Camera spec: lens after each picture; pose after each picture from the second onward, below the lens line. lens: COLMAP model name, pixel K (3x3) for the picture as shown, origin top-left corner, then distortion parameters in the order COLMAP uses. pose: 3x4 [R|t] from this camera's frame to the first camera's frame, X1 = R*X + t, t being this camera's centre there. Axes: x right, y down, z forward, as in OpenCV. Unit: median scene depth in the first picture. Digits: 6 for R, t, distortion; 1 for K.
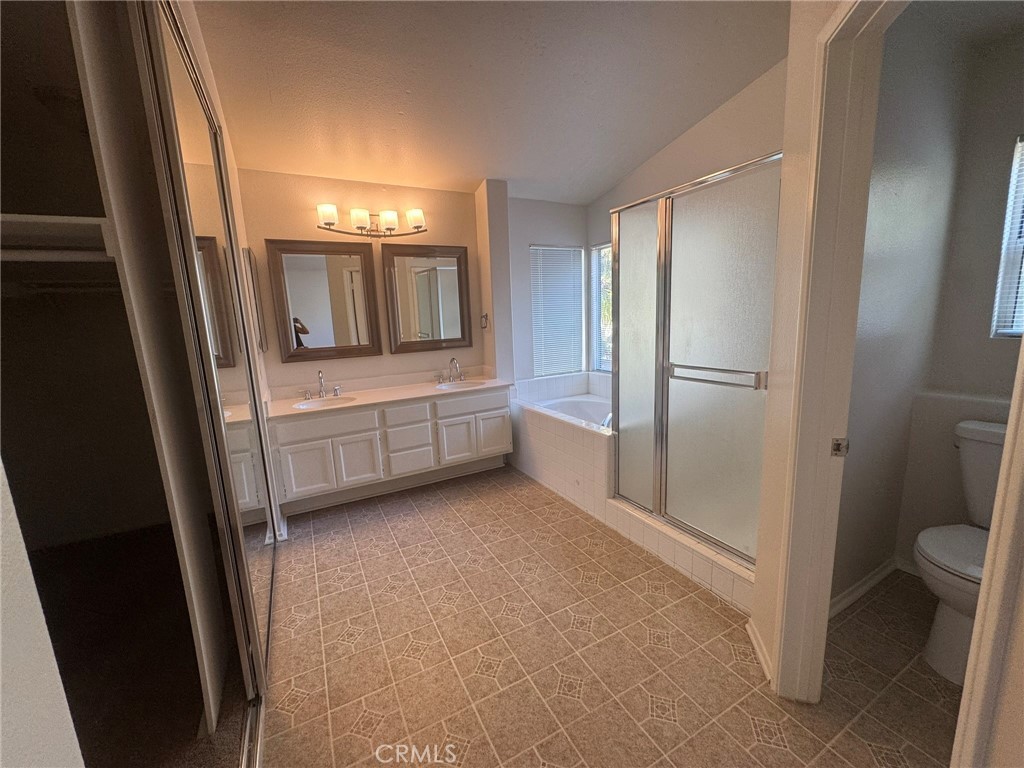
lens RADIAL K [[414.3, 0, 518.5], [0, 414.3, 380.6], [0, 0, 1]] dist [-0.000968, -0.000308]
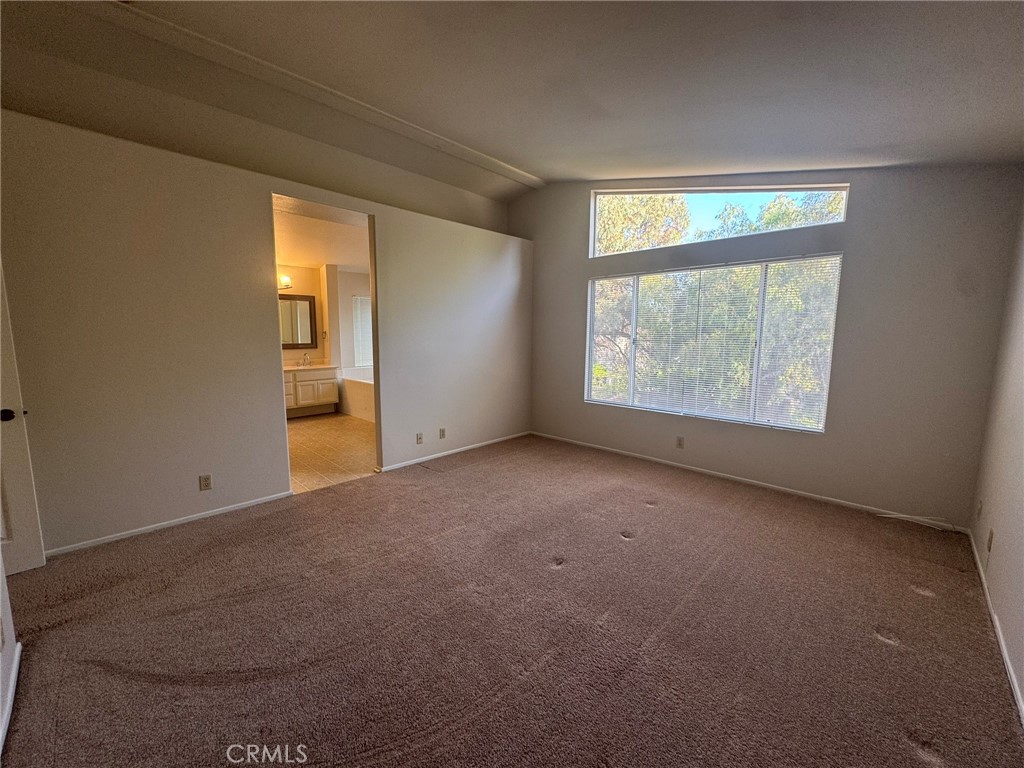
lens RADIAL K [[414.3, 0, 513.2], [0, 414.3, 377.3], [0, 0, 1]] dist [-0.000968, -0.000308]
pose [[0.953635, 0.008249, 0.300854, 0.180721], [0.009859, 0.998232, -0.058621, 0.178375], [-0.300805, 0.058869, 0.951867, -1.097910]]
